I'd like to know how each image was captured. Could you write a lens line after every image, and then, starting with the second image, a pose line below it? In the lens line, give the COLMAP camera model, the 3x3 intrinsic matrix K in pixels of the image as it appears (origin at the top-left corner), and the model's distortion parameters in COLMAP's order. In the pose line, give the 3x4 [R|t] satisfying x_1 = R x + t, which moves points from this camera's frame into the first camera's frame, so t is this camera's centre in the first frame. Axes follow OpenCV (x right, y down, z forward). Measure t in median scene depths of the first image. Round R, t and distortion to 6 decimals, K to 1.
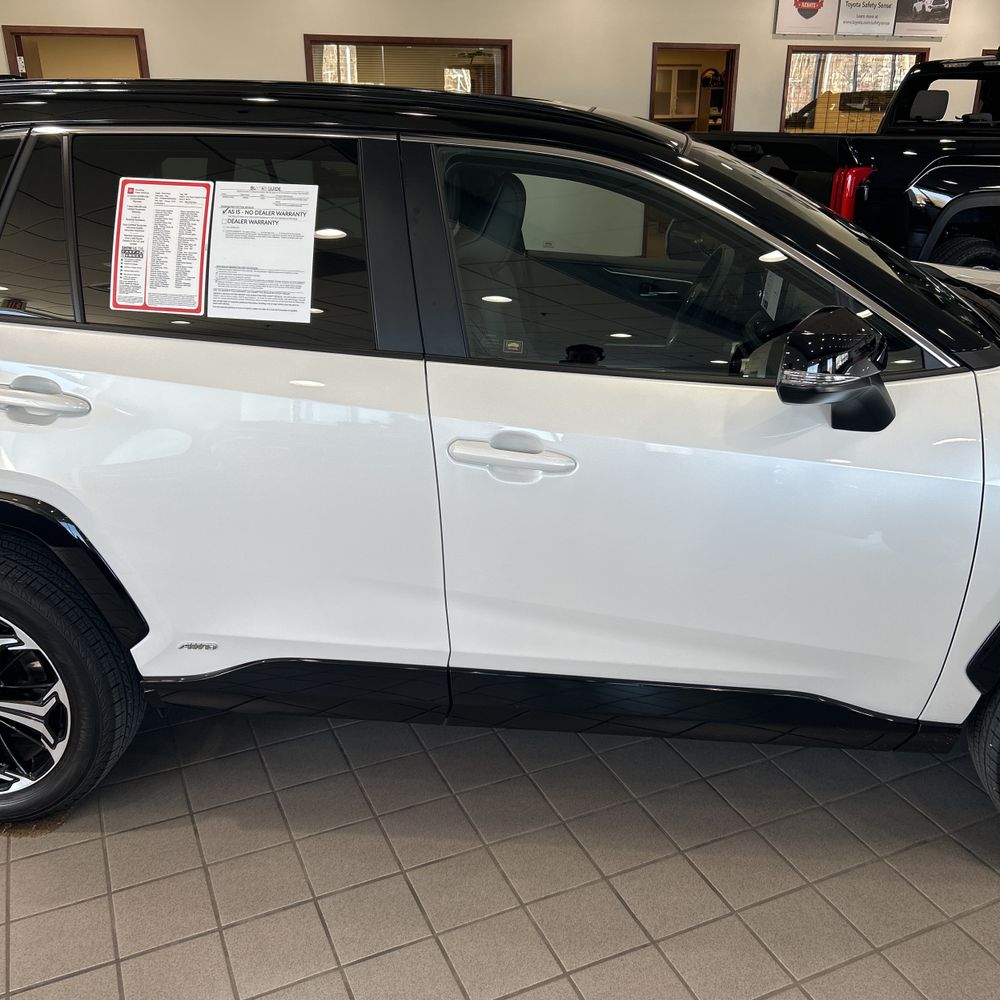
lens RADIAL K [[1007.6, 0, 510.0], [0, 1007.6, 500.9], [0, 0, 1]] dist [0.016777, 0.000000]
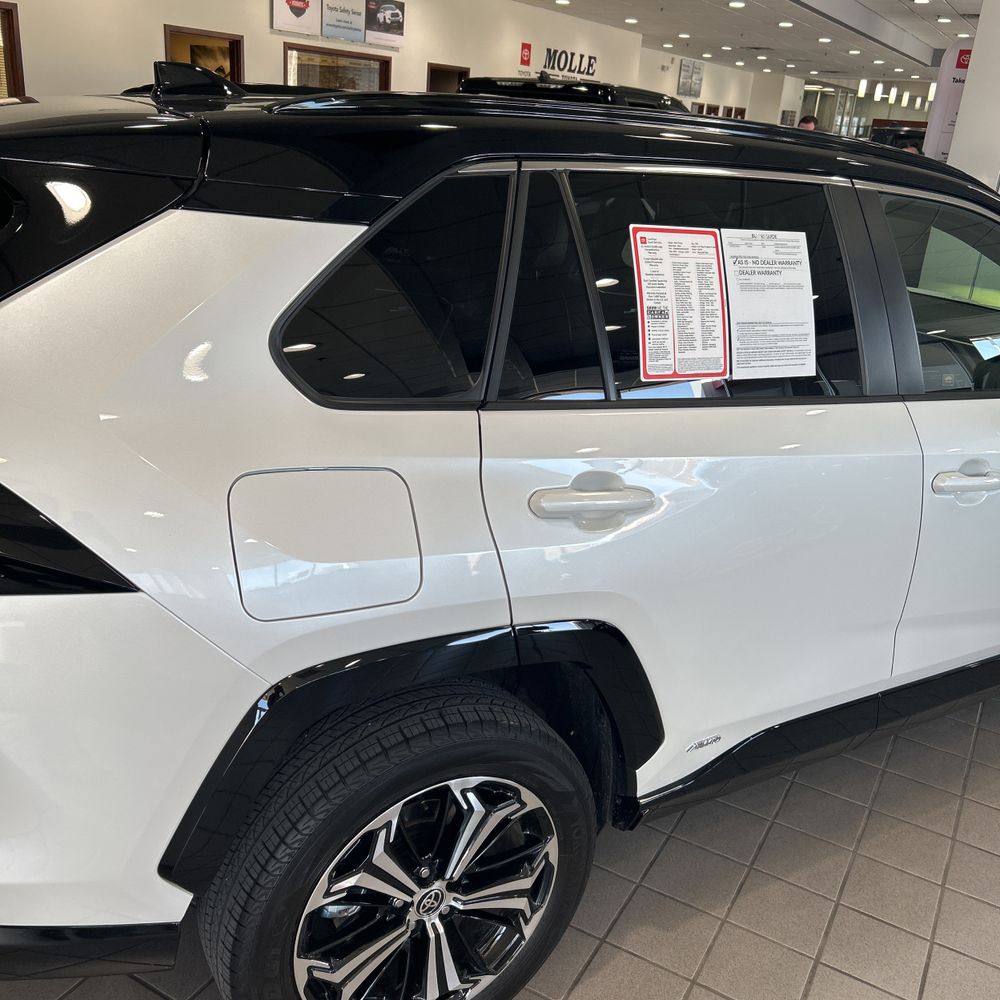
lens RADIAL K [[1007.6, 0, 490.6], [0, 1007.6, 502.2], [0, 0, 1]] dist [0.016777, 0.000000]
pose [[0.812109, -0.157976, 0.561714, -0.938723], [0.149579, 0.986849, 0.061285, -0.152381], [-0.564008, 0.034250, 0.825058, 0.361234]]
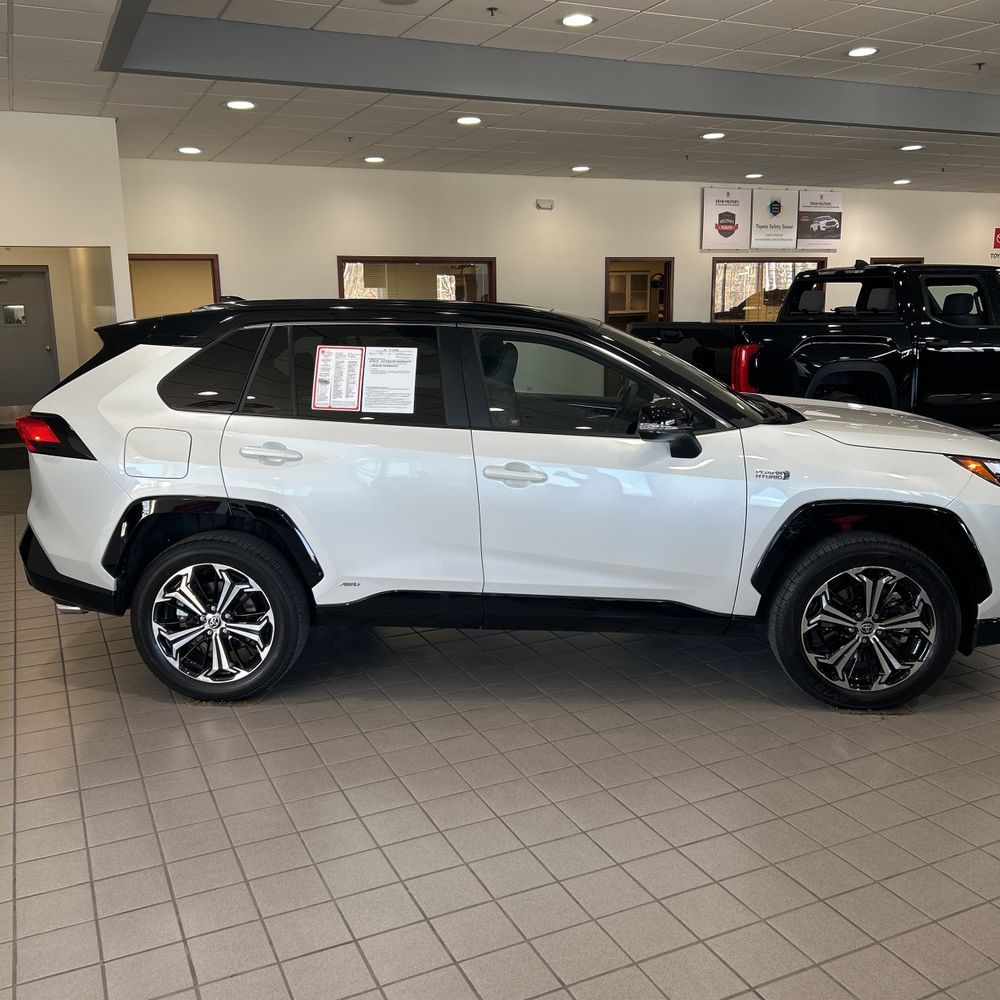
lens RADIAL K [[1007.6, 0, 505.7], [0, 1007.6, 491.4], [0, 0, 1]] dist [0.016777, 0.000000]
pose [[0.999733, -0.016488, 0.016216, -0.045833], [0.019227, 0.982244, -0.186620, 0.330312], [-0.012851, 0.186882, 0.982298, -0.880265]]
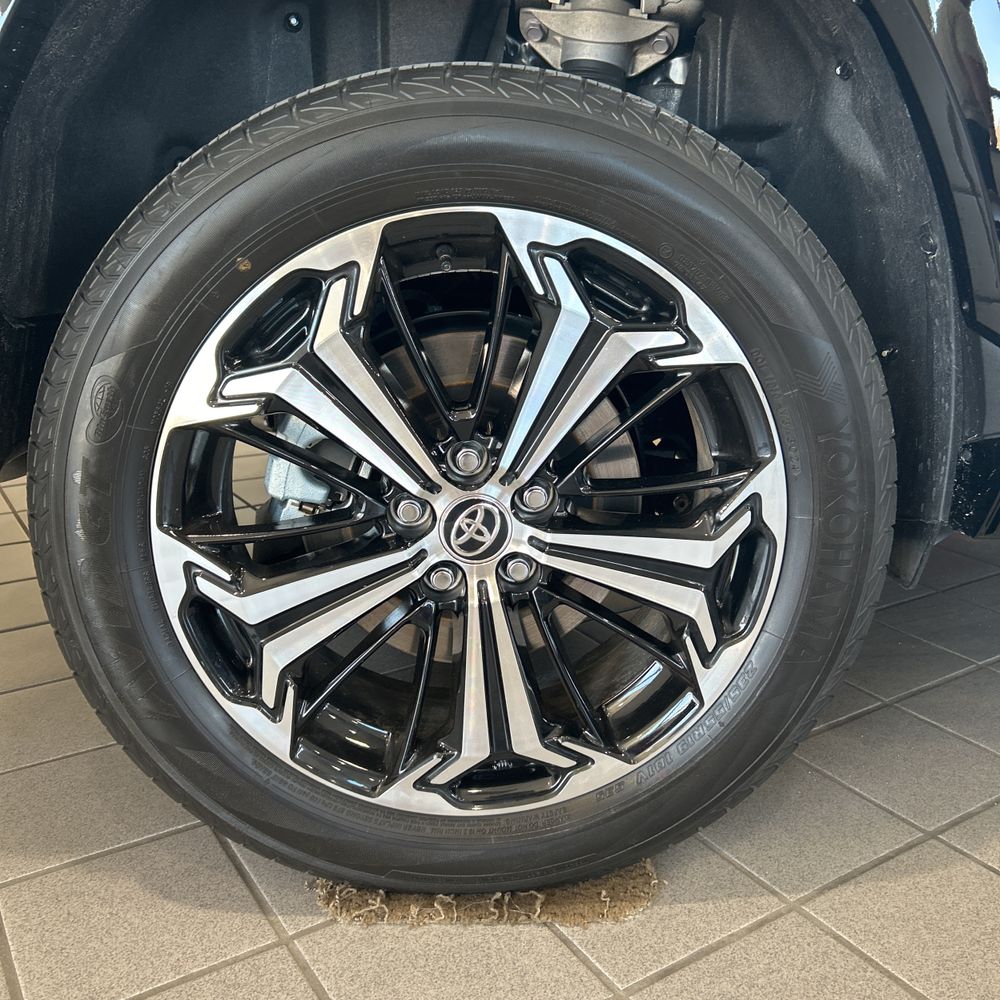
lens RADIAL K [[1007.6, 0, 510.7], [0, 1007.6, 494.6], [0, 0, 1]] dist [0.016777, 0.000000]
pose [[0.987640, -0.027152, 0.154369, -0.619757], [0.041323, 0.995143, -0.089343, 0.227676], [-0.151193, 0.094618, 0.983965, 0.685493]]
